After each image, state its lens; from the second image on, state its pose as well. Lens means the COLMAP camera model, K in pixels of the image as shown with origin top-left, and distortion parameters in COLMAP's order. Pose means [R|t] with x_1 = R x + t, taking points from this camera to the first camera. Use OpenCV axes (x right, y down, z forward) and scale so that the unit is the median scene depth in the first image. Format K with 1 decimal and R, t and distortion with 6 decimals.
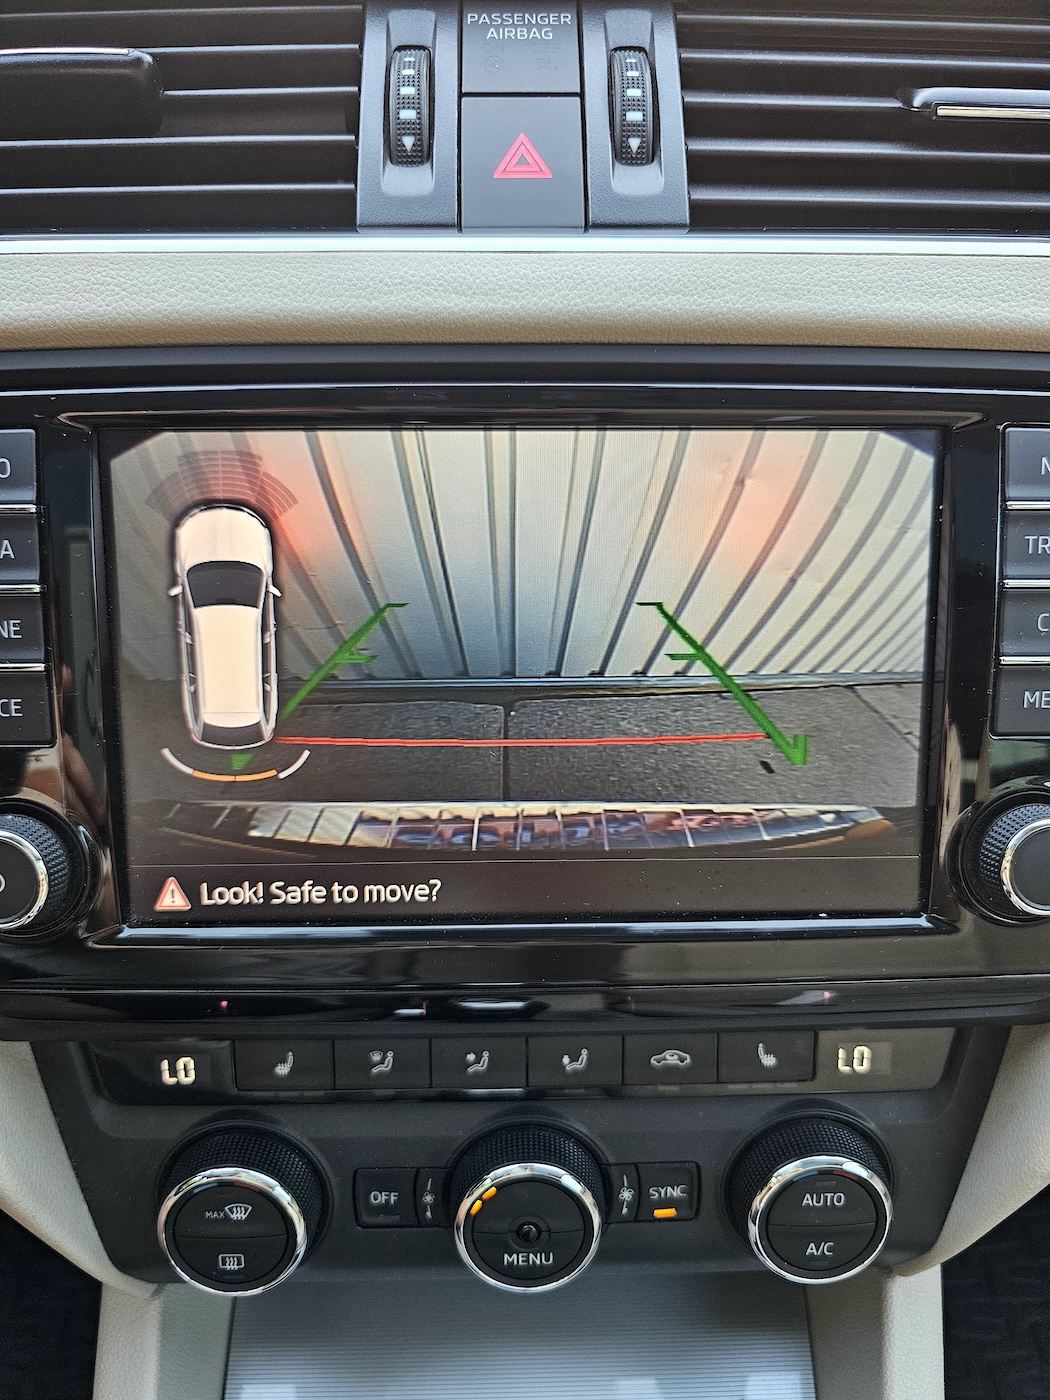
lens RADIAL K [[967.8, 0, 526.2], [0, 967.8, 695.3], [0, 0, 1]] dist [-0.001314, -0.037132]
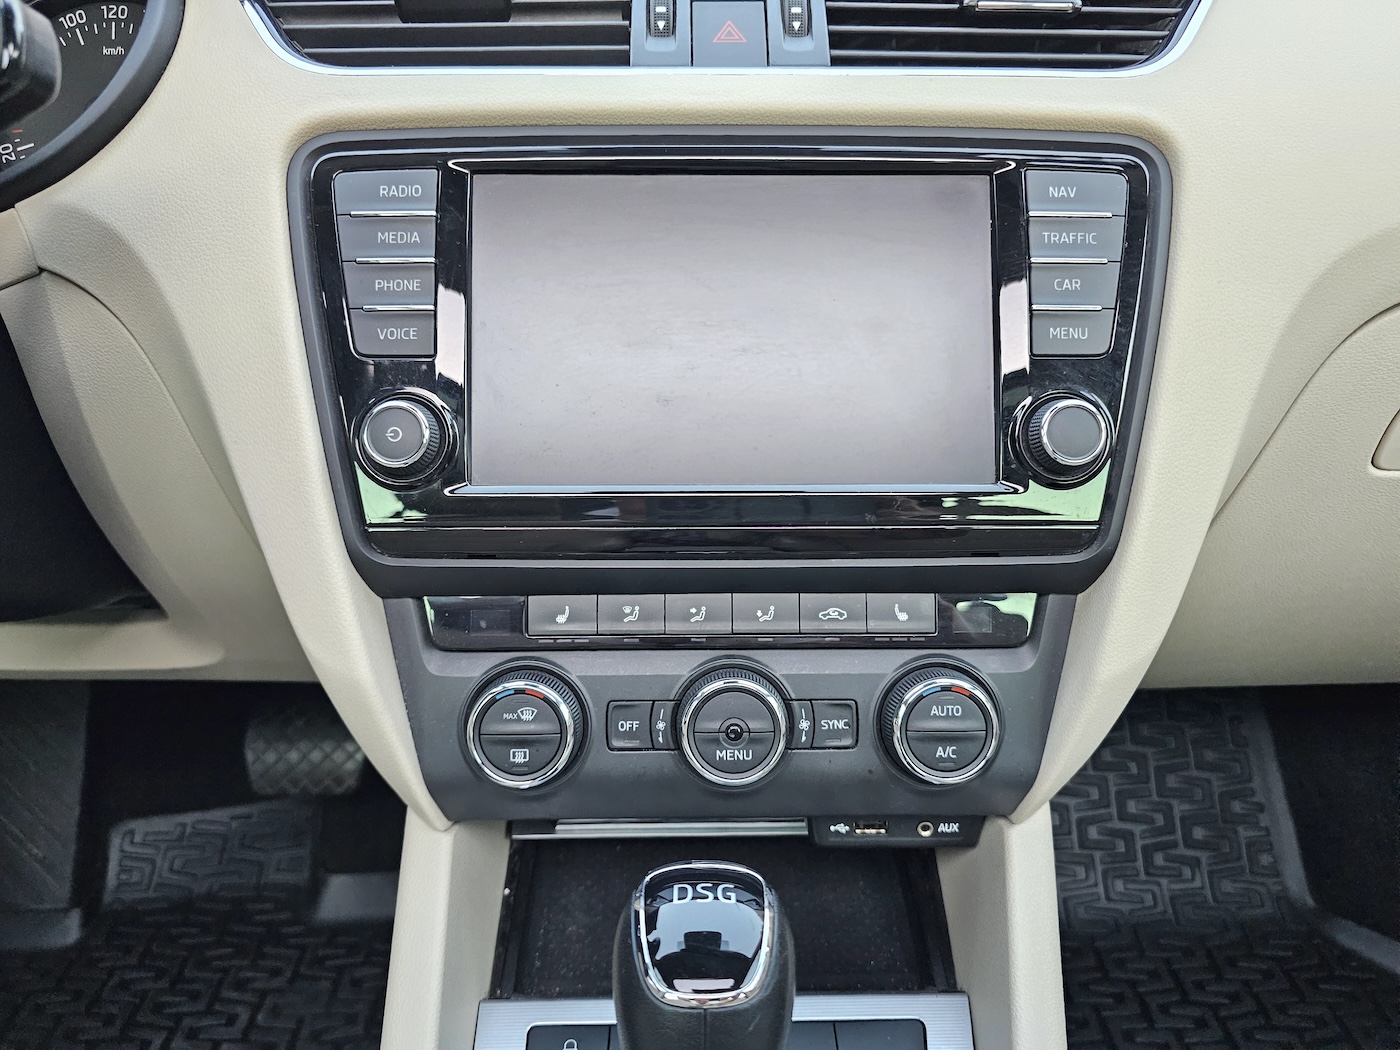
lens RADIAL K [[938.4, 0, 704.3], [0, 938.4, 529.5], [0, 0, 1]] dist [0.044383, -0.041280]
pose [[0.999954, 0.000140, -0.009620, -0.028056], [-0.001984, 0.981417, -0.191879, 0.538122], [0.009414, 0.191889, 0.981371, -0.398016]]
